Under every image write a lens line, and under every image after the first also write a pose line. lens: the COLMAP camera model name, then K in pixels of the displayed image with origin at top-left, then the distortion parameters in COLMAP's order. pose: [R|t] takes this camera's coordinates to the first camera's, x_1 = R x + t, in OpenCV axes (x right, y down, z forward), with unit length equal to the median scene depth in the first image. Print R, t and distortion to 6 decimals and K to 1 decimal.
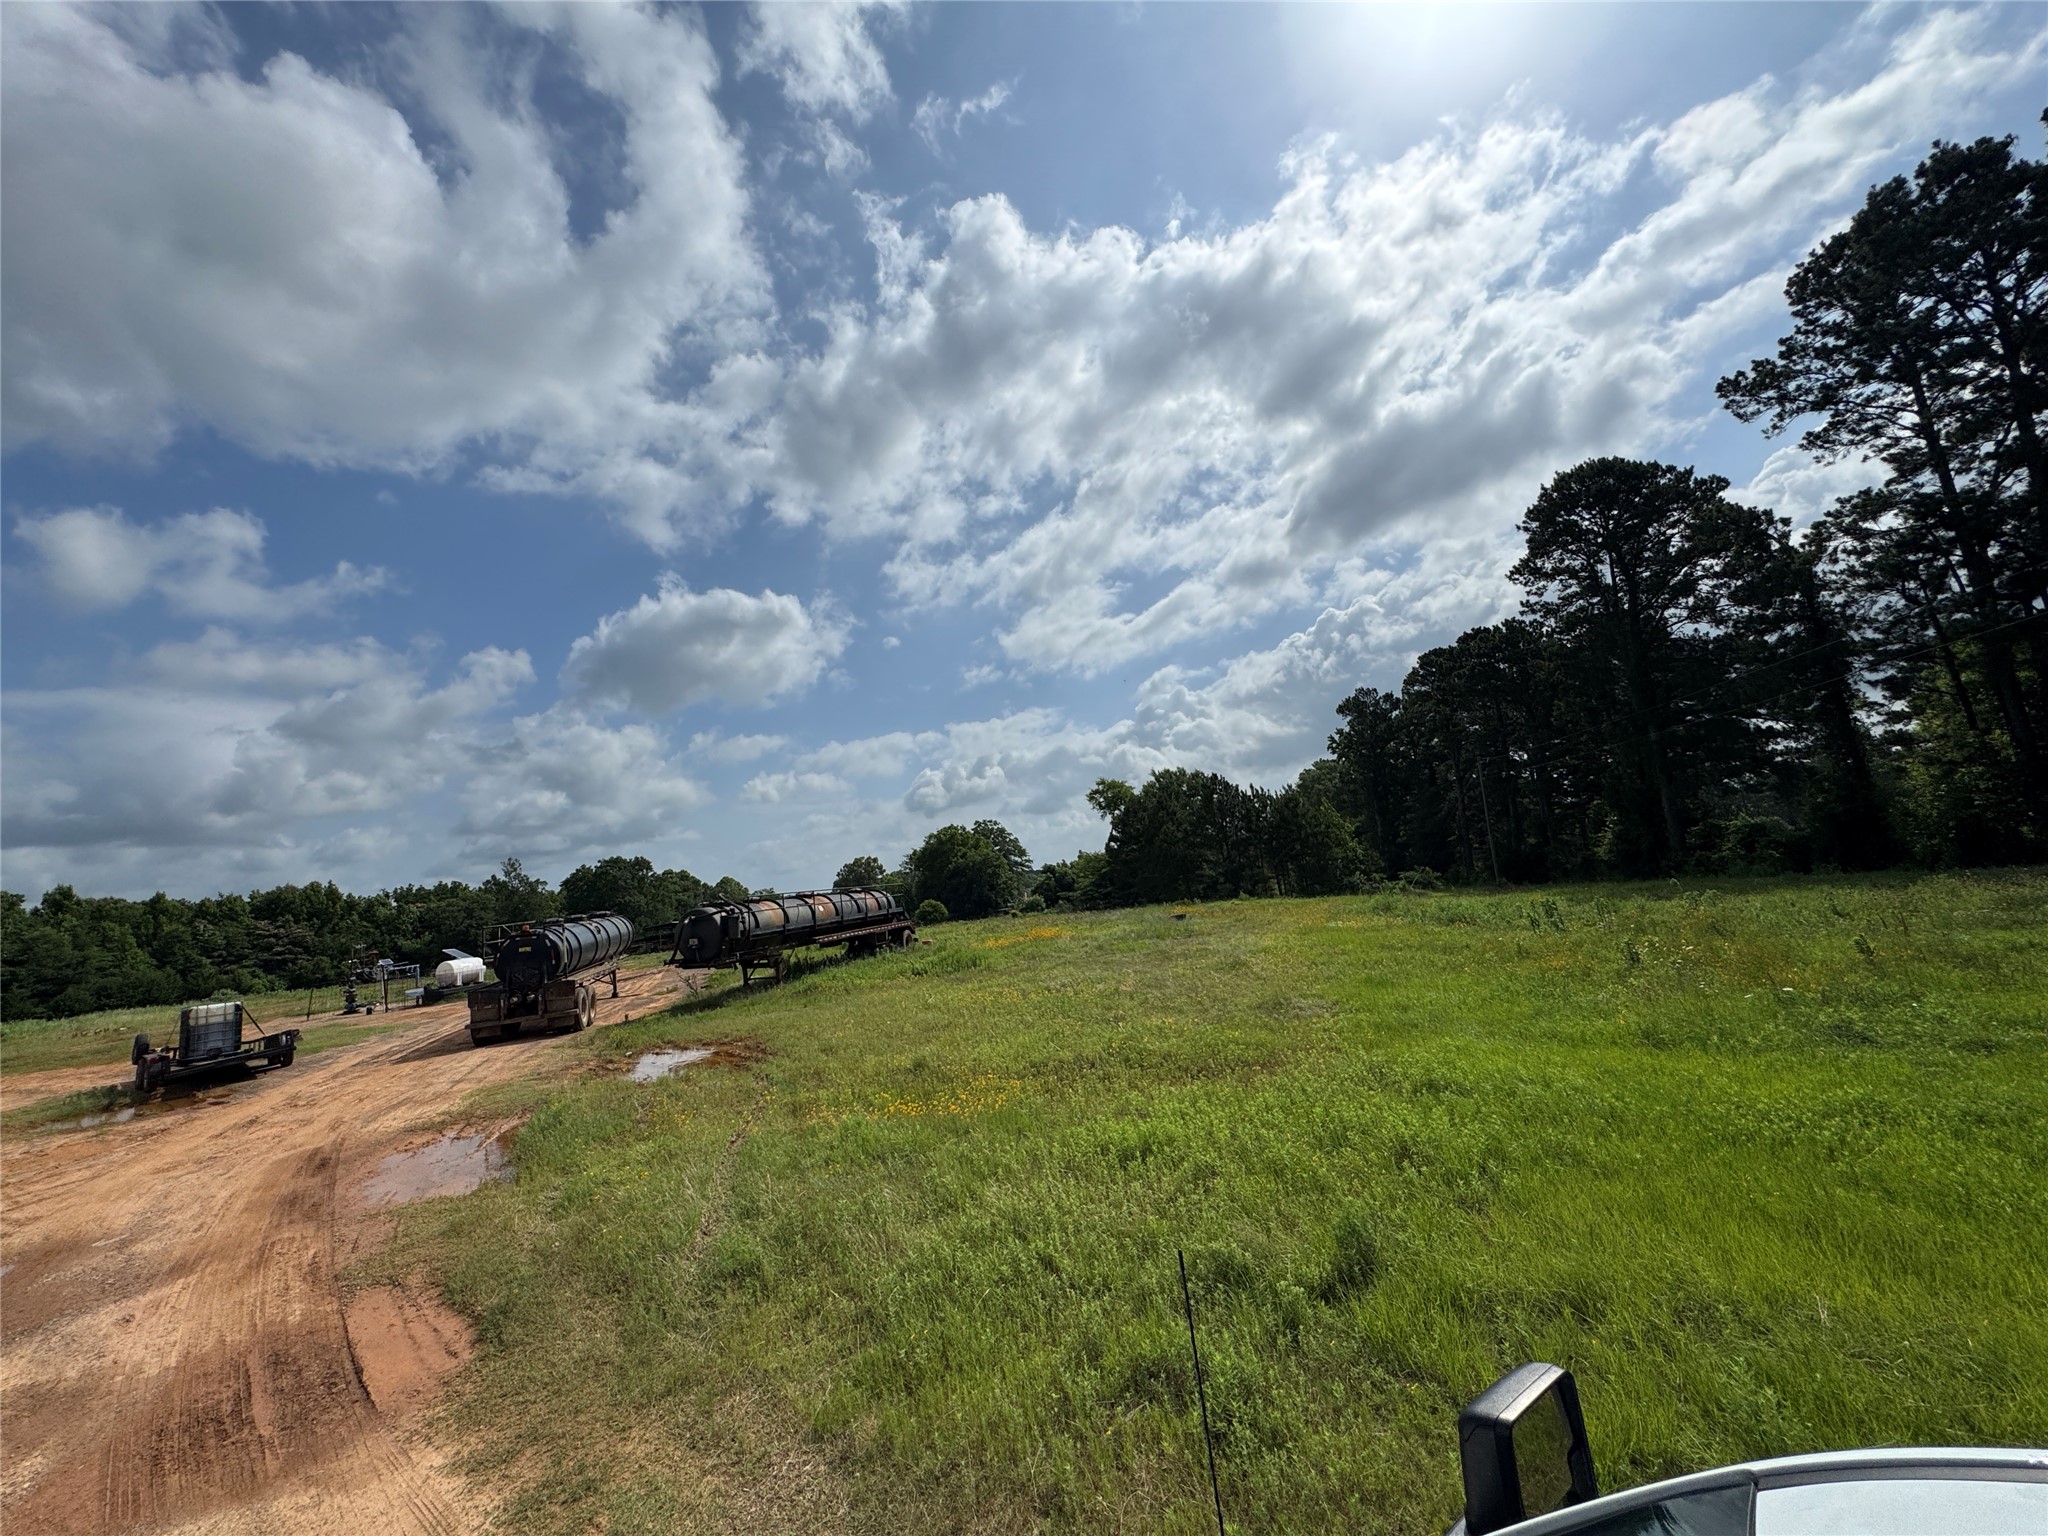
lens RADIAL K [[817.6, 0, 1024.1], [0, 817.6, 747.5], [0, 0, 1]] dist [-0.003023, 0.000648]
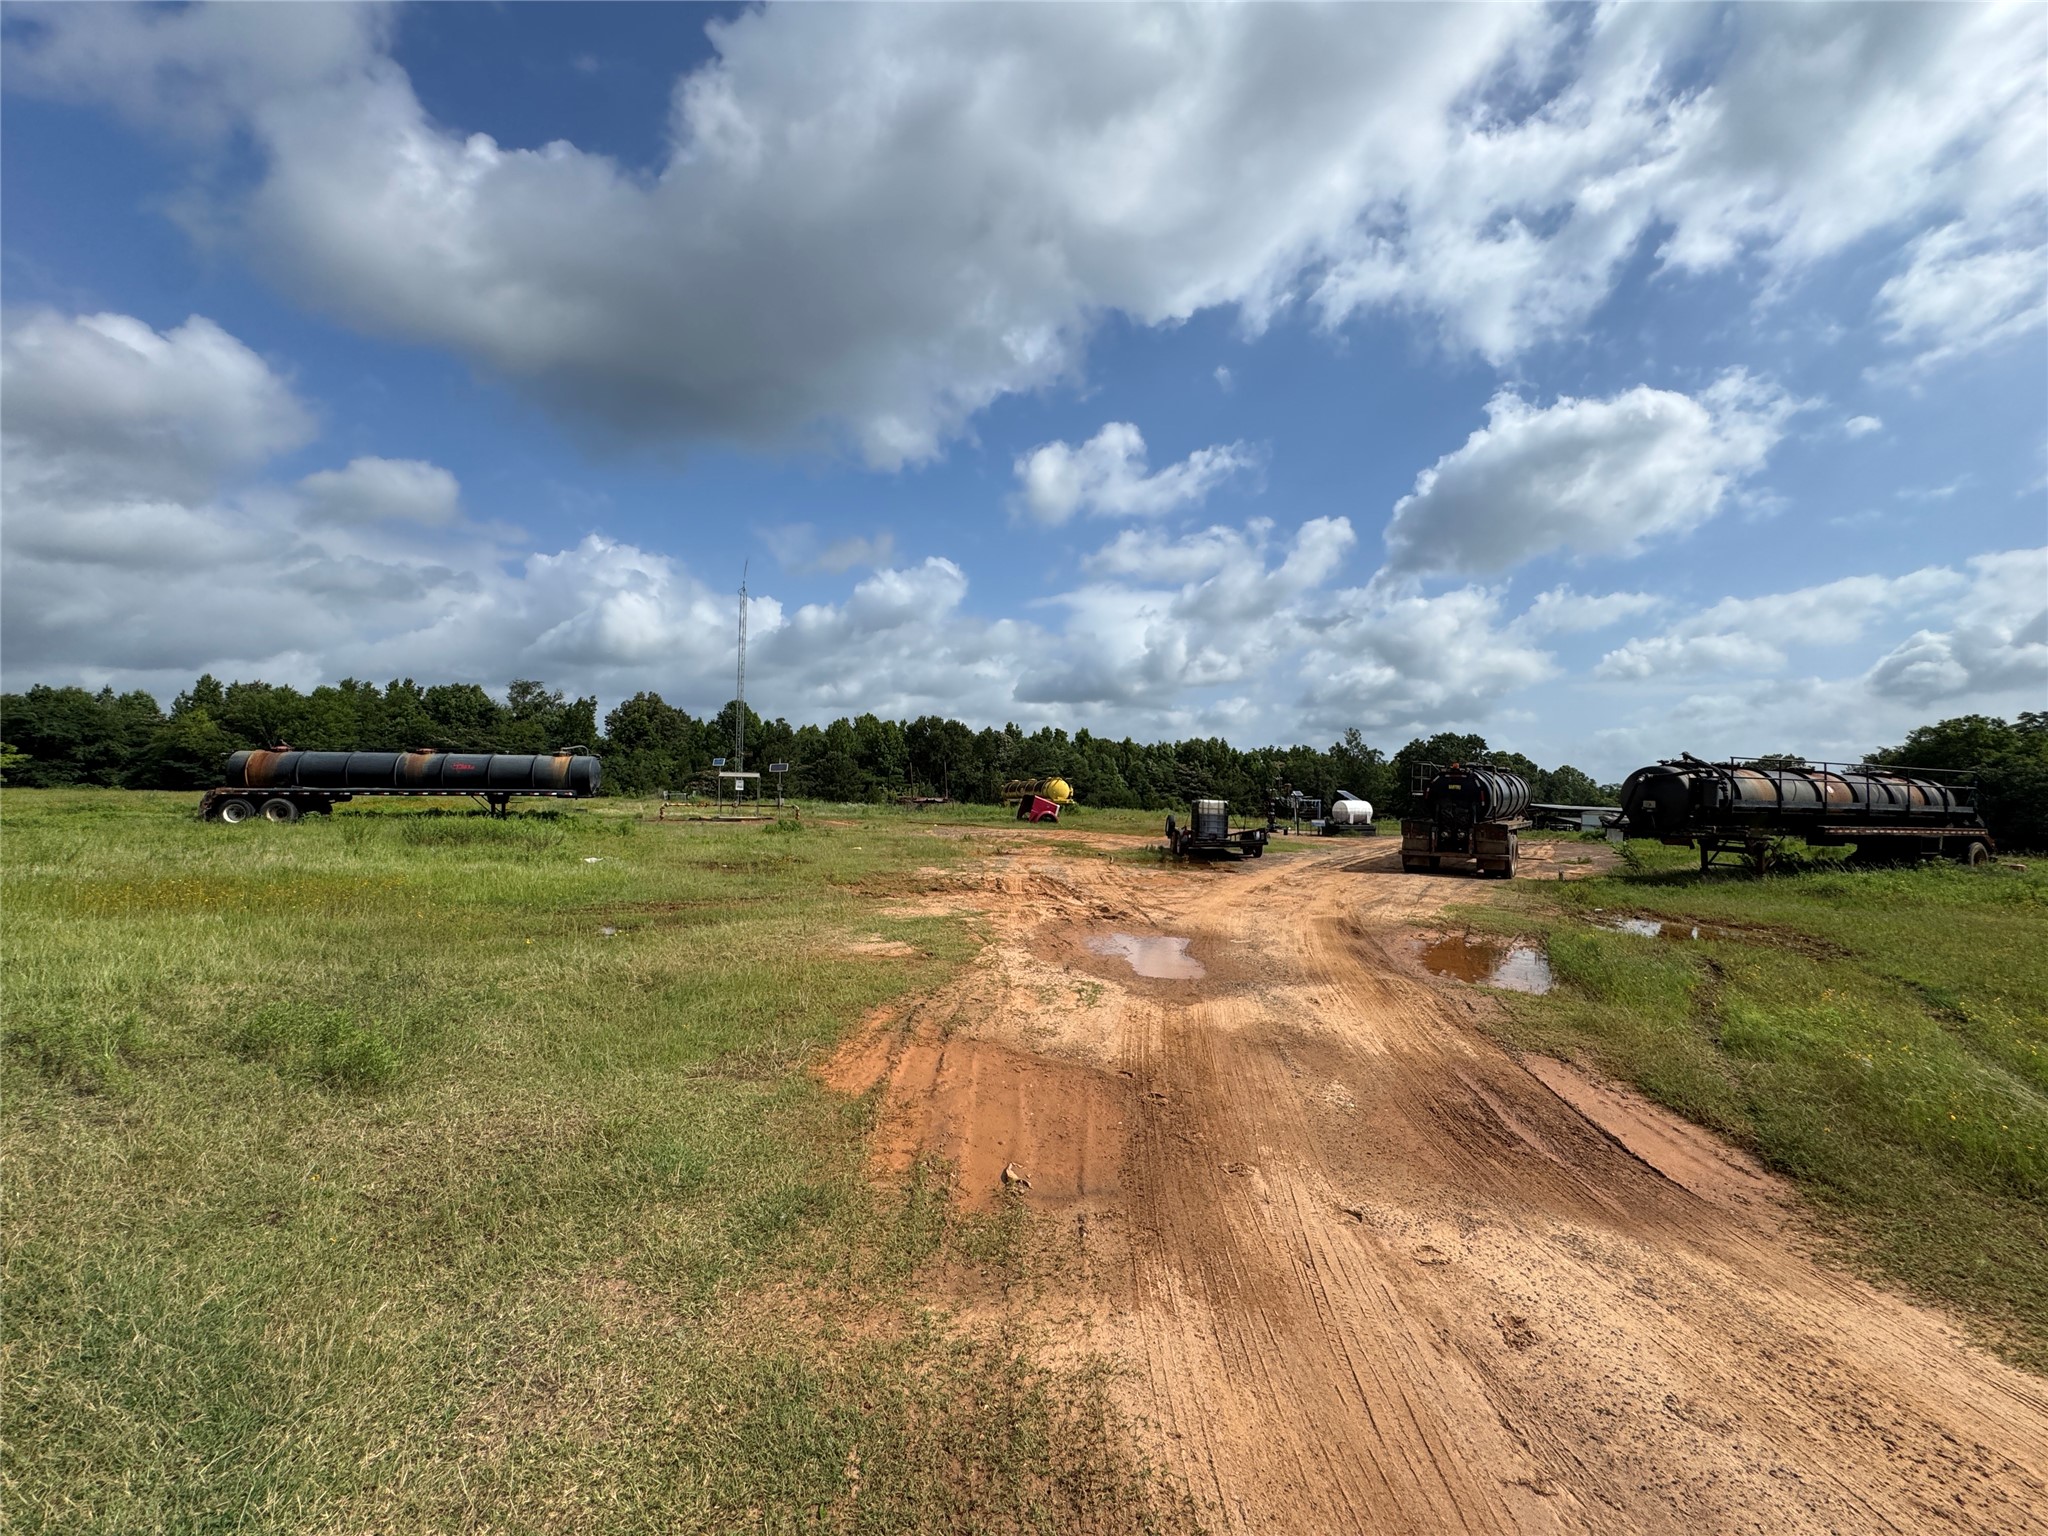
lens RADIAL K [[823.1, 0, 1024.0], [0, 823.1, 768.0], [0, 0, 1]] dist [-0.001637, 0.000707]
pose [[0.600652, 0.096128, -0.793711, -0.050231], [0.039796, 0.987920, 0.149765, 0.020255], [0.798520, -0.121543, 0.589571, 0.002142]]
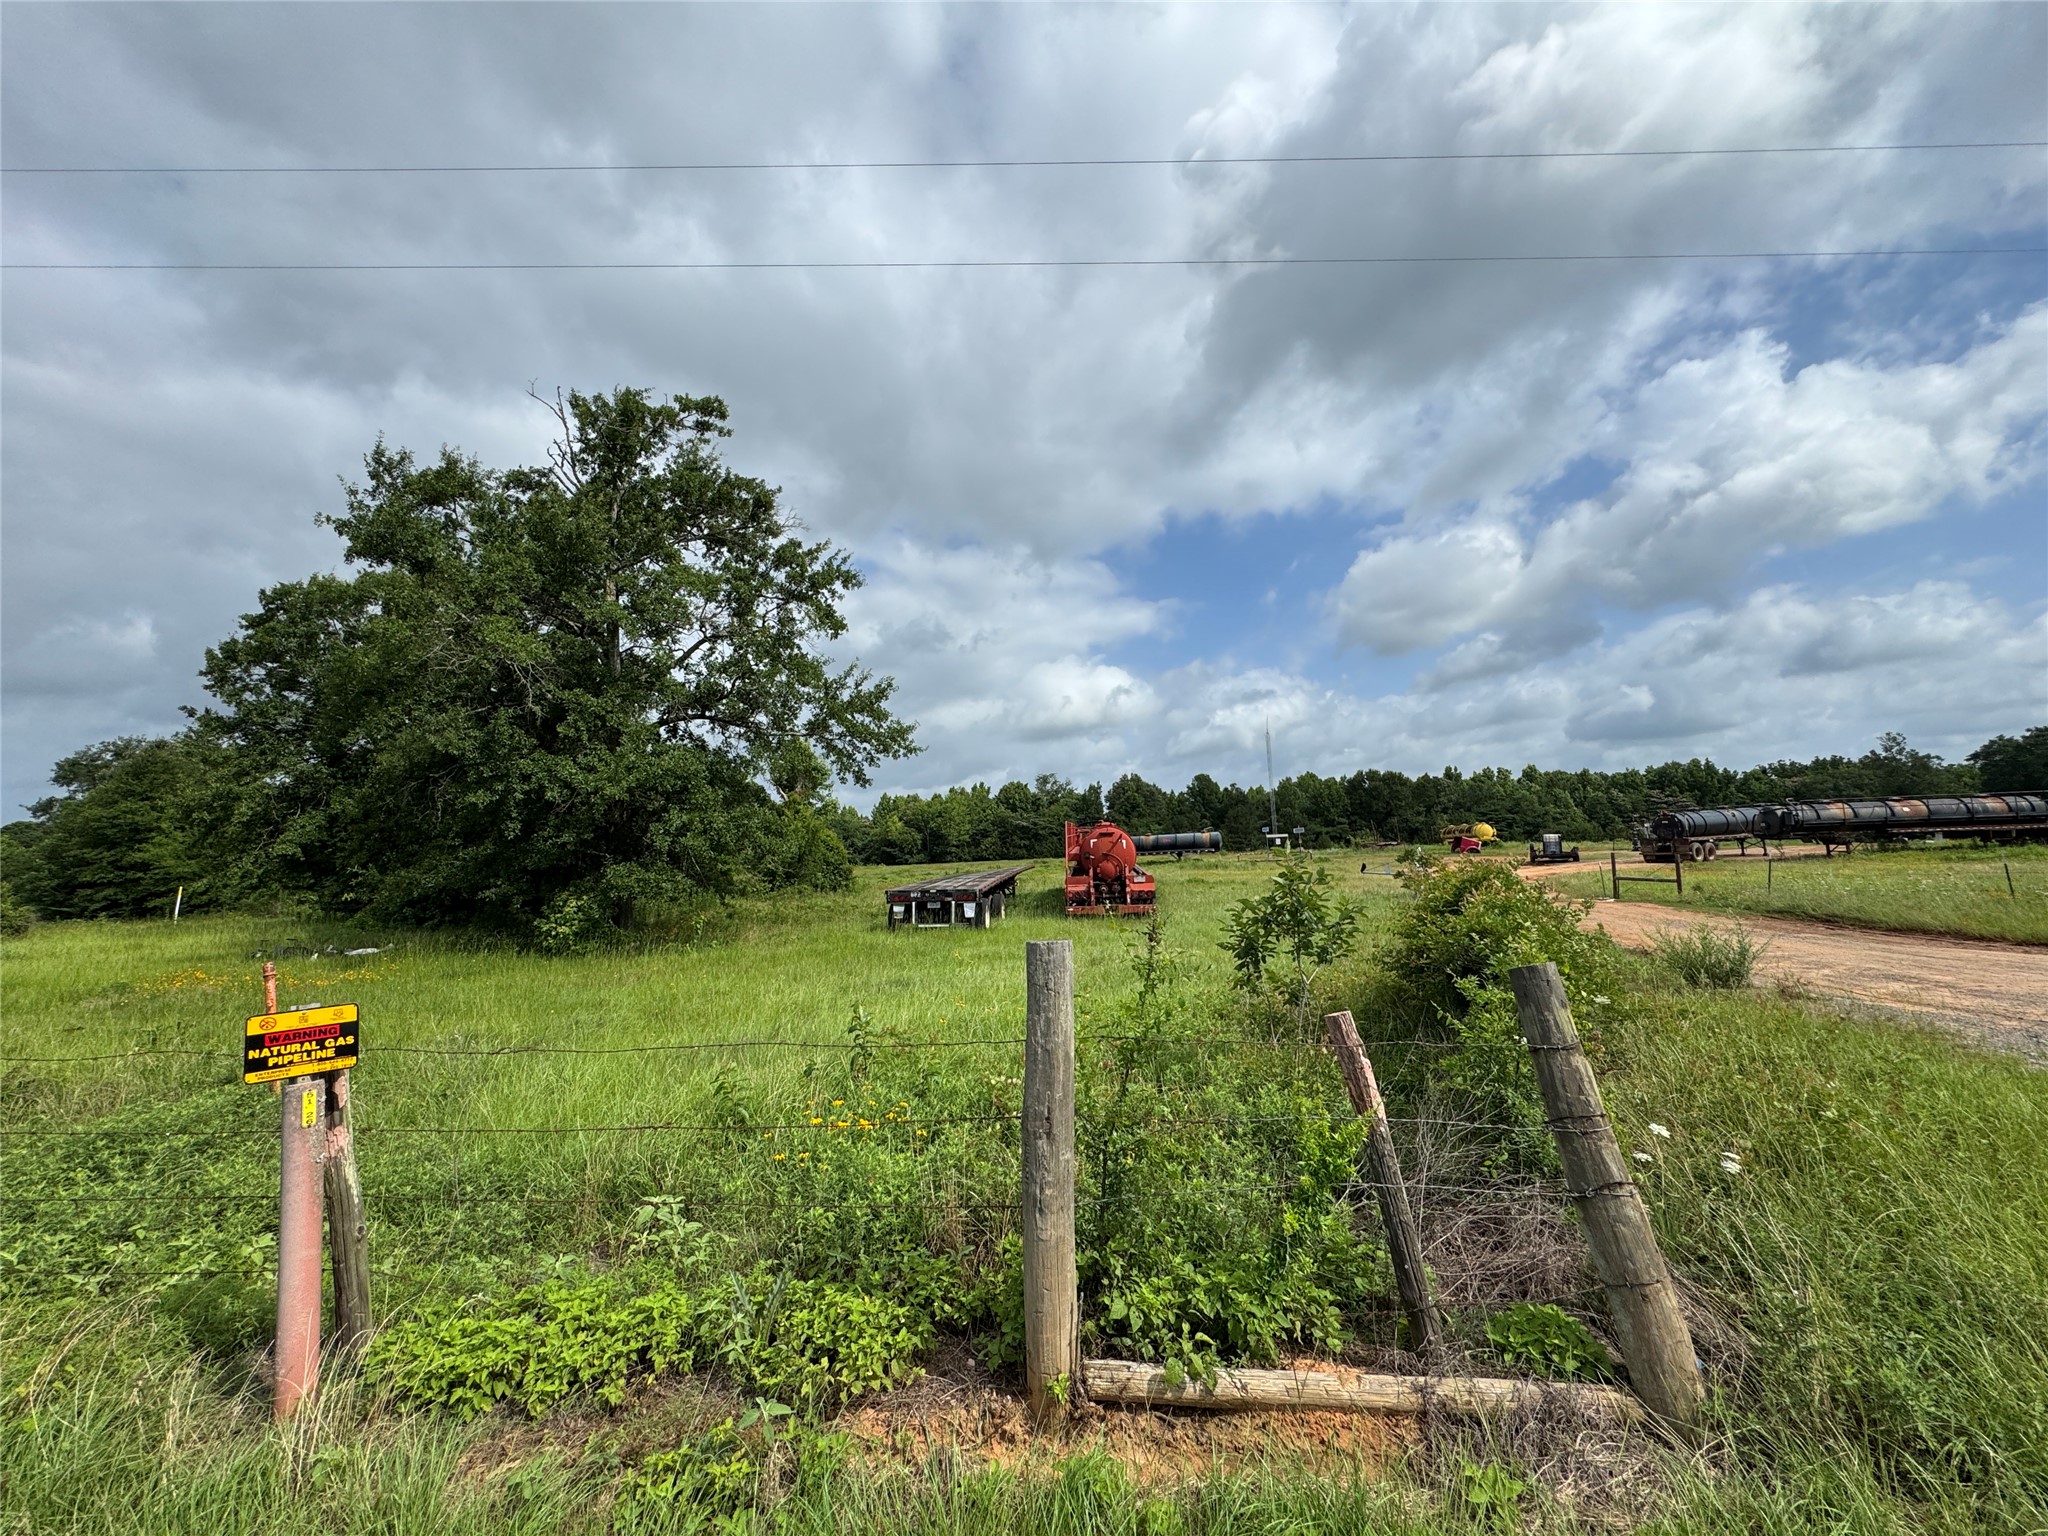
lens RADIAL K [[830.9, 0, 1025.5], [0, 830.9, 762.7], [0, 0, 1]] dist [-0.002291, 0.000479]
pose [[0.154533, -0.000831, -0.987987, 0.454618], [0.178038, 0.983653, 0.027020, -0.092958], [0.971814, -0.180075, 0.152155, -0.330109]]
